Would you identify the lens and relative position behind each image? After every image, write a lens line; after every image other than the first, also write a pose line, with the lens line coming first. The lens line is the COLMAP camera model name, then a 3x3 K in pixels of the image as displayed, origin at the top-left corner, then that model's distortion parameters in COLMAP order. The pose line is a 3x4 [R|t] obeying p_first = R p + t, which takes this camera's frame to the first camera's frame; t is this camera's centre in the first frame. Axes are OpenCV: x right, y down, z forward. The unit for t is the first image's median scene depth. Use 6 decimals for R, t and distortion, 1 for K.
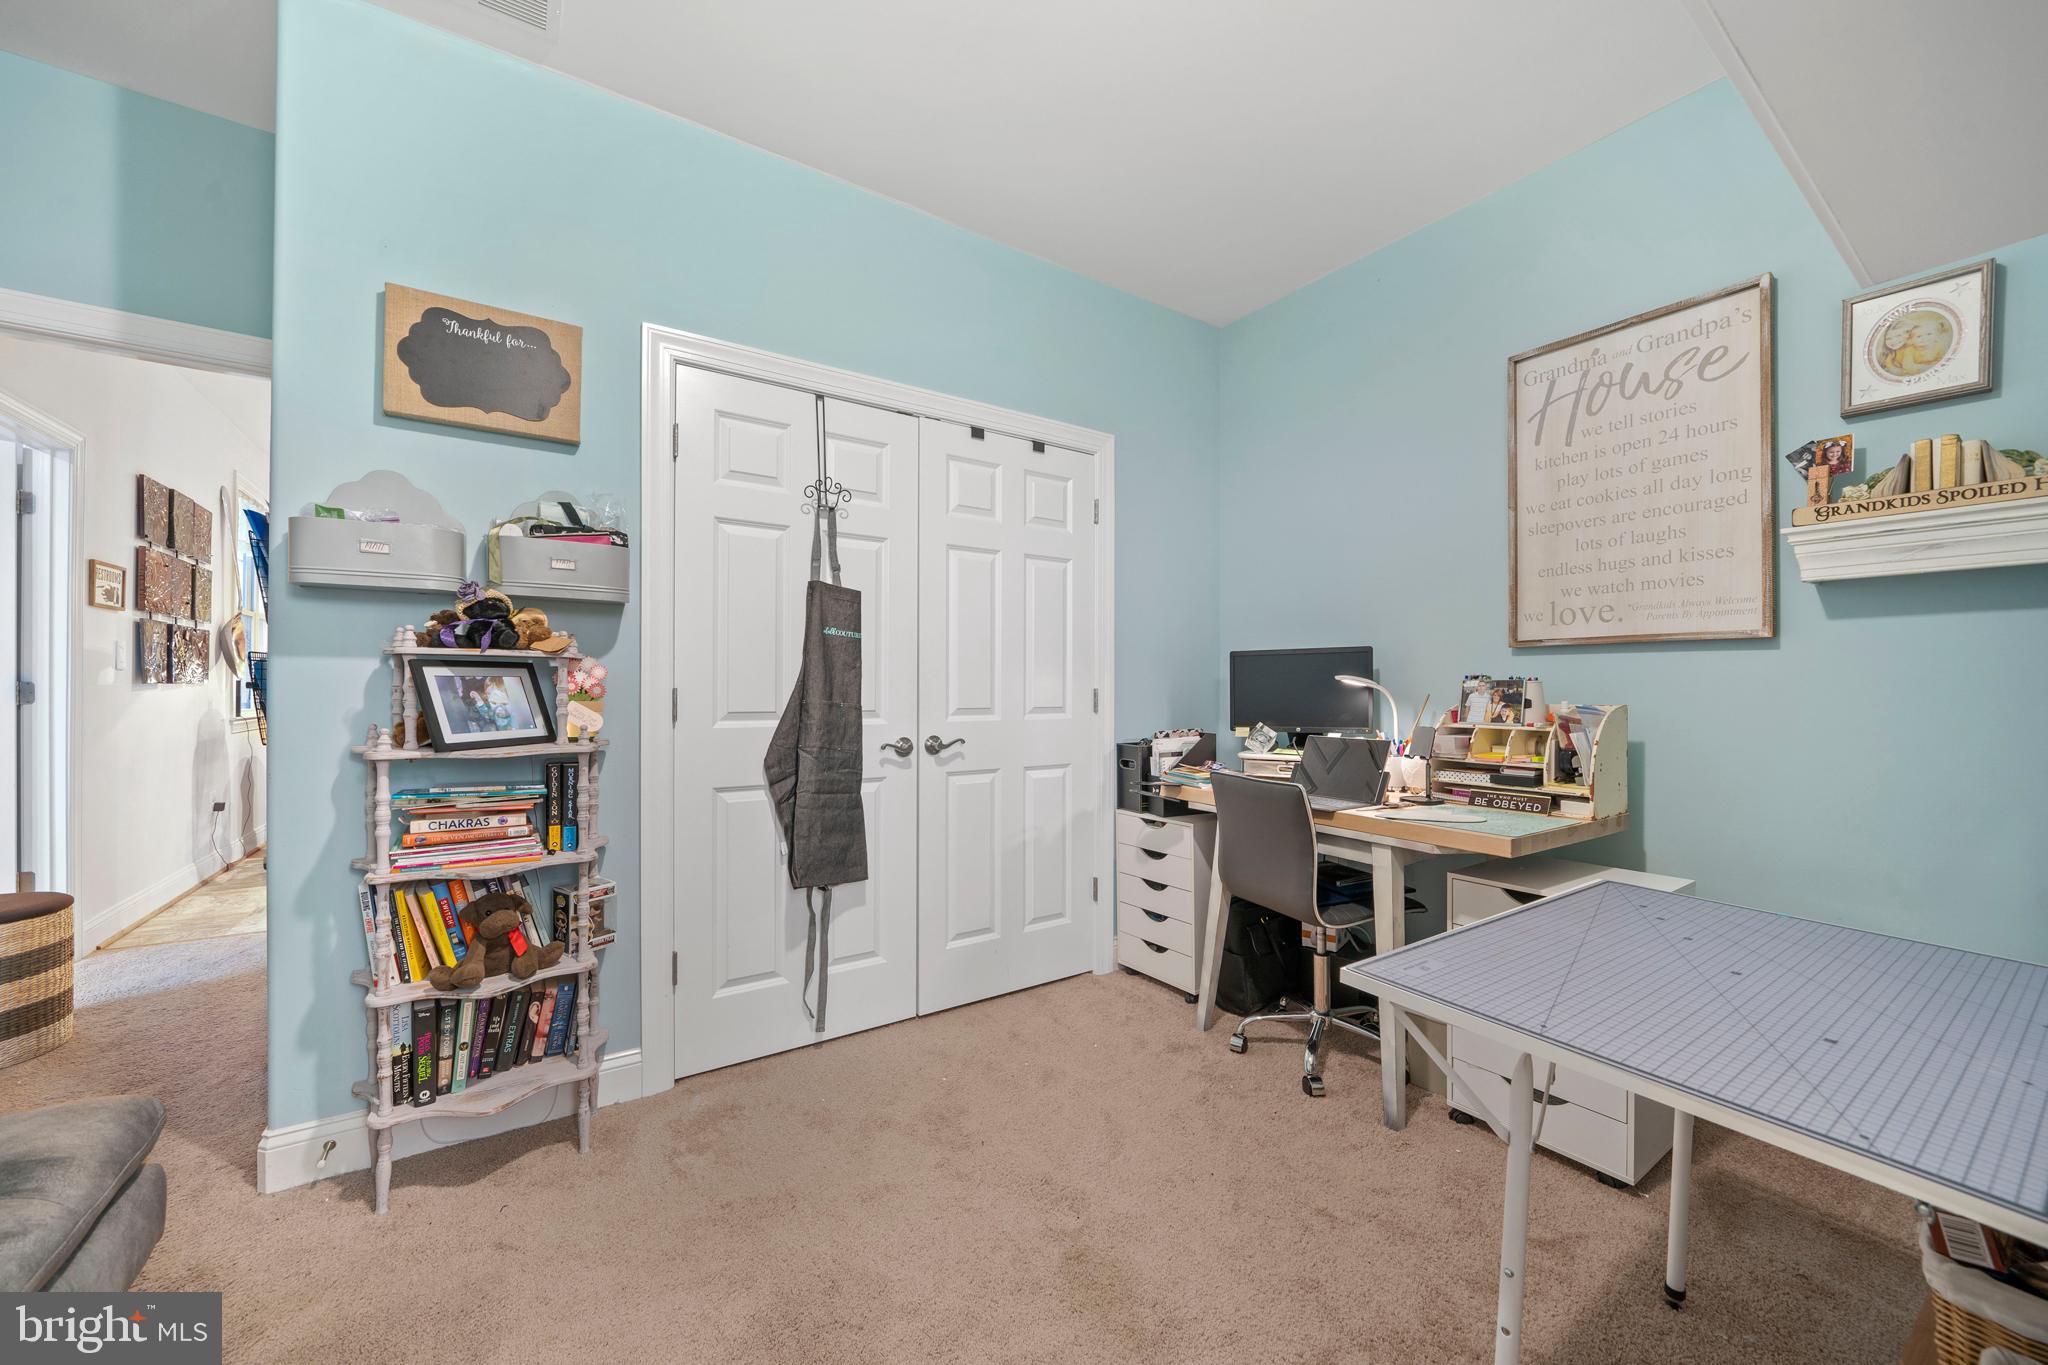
lens RADIAL K [[761.1, 0, 1032.4], [0, 761.1, 692.2], [0, 0, 1]] dist [-0.000109, -0.000061]
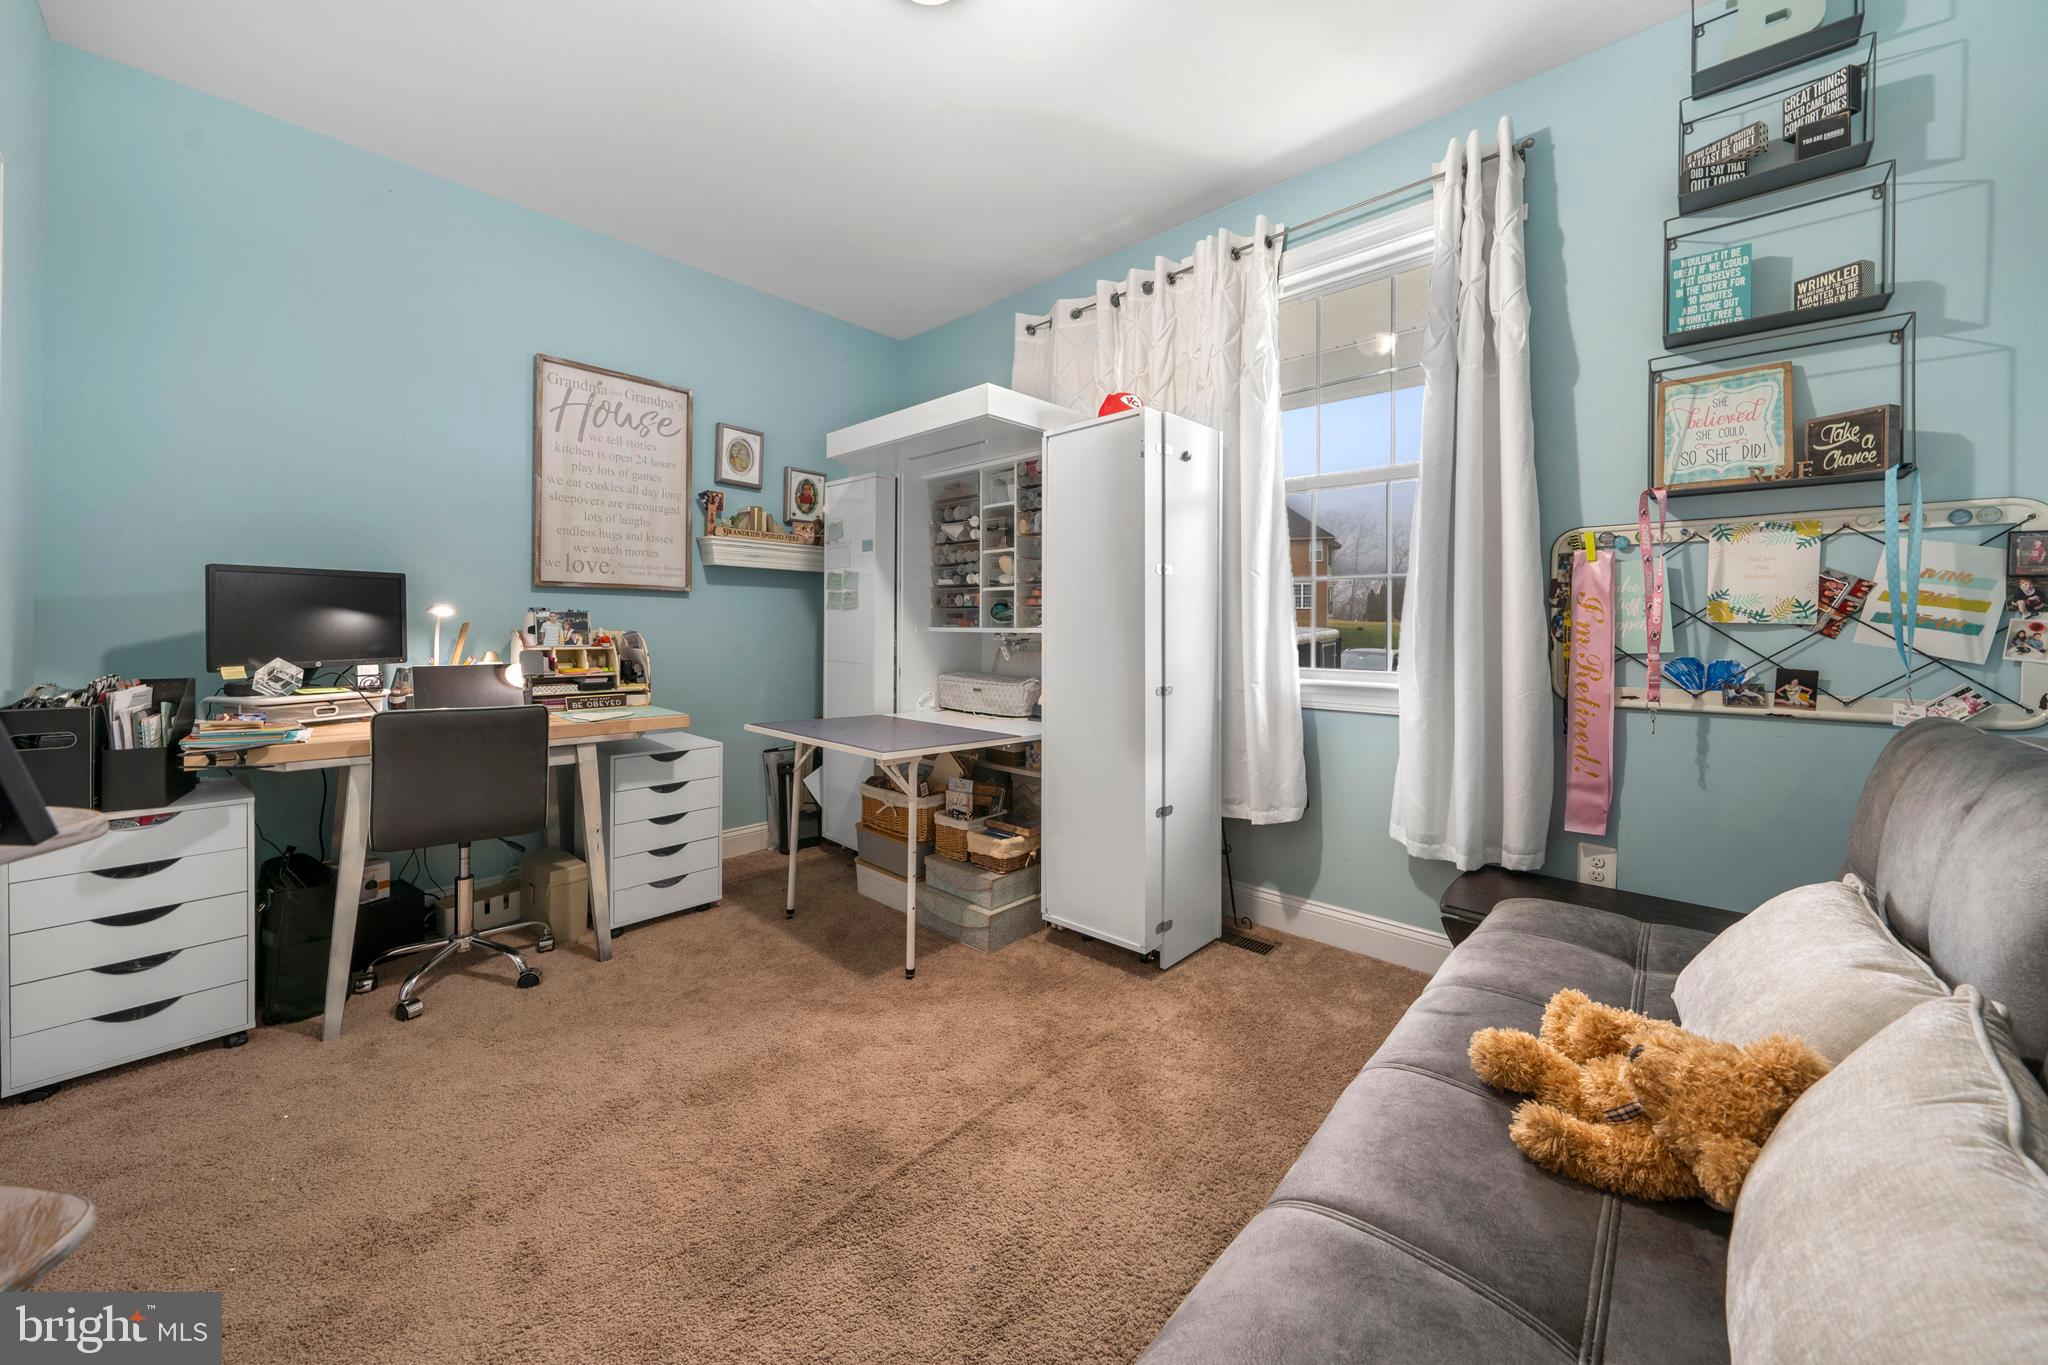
lens RADIAL K [[758.3, 0, 1032.0], [0, 758.3, 652.2], [0, 0, 1]] dist [0.000318, 0.000054]
pose [[-0.231387, -0.034932, 0.972235, -0.840708], [-0.001041, 0.999363, 0.035659, 0.005631], [-0.972861, 0.007239, -0.231276, 0.537559]]
